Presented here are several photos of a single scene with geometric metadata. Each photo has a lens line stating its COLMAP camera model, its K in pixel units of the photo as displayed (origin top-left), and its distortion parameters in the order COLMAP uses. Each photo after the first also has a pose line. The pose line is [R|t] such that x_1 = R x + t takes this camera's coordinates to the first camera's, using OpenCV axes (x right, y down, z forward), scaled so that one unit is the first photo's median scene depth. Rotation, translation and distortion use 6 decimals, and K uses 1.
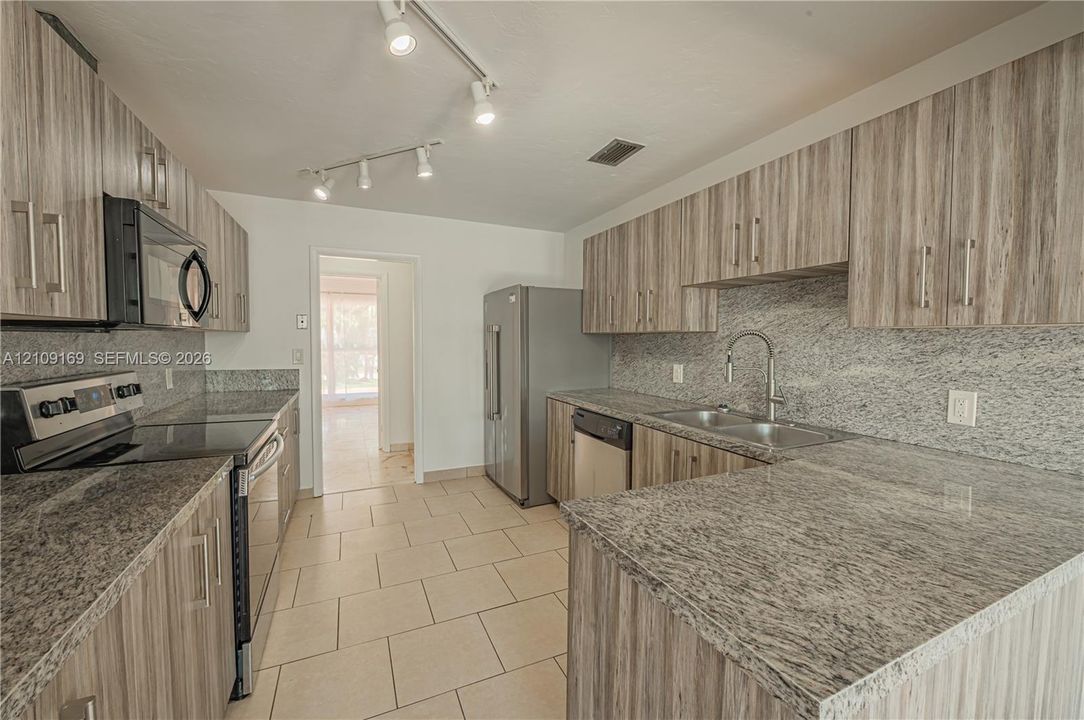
lens RADIAL K [[431.8, 0, 541.6], [0, 431.8, 356.5], [0, 0, 1]] dist [-0.009800, -0.000739]
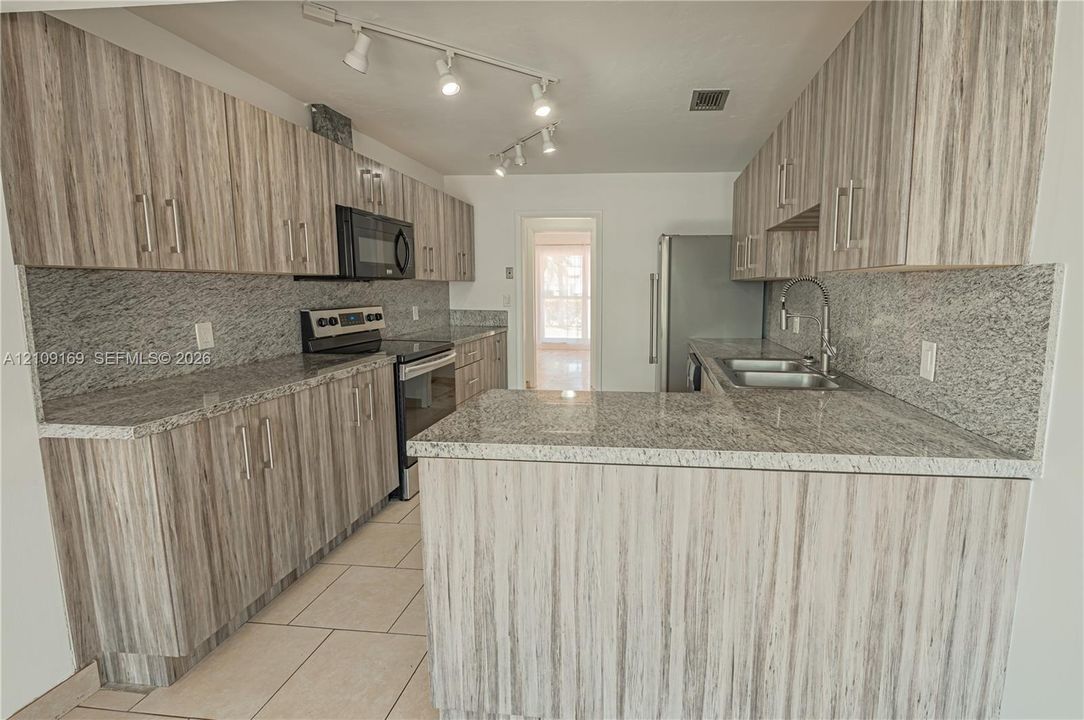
lens RADIAL K [[431.8, 0, 546.0], [0, 431.8, 336.3], [0, 0, 1]] dist [-0.009800, -0.000739]
pose [[0.863800, 0.057281, -0.500568, 0.476627], [-0.021524, 0.996805, 0.076923, 0.011384], [0.503374, -0.055672, 0.862273, -0.115158]]
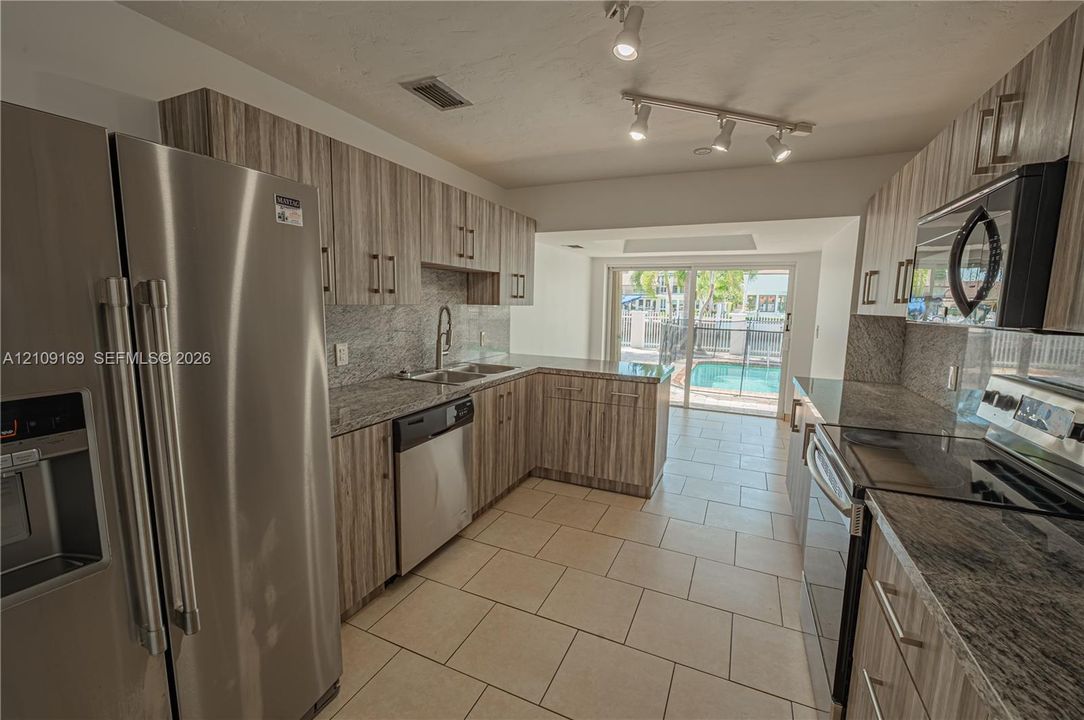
lens RADIAL K [[431.8, 0, 540.9], [0, 431.8, 356.7], [0, 0, 1]] dist [-0.009800, -0.000739]
pose [[-0.646148, -0.113044, 0.754794, -0.809791], [0.007570, 0.987972, 0.154446, -0.116921], [-0.763174, 0.105509, -0.637521, 1.789056]]
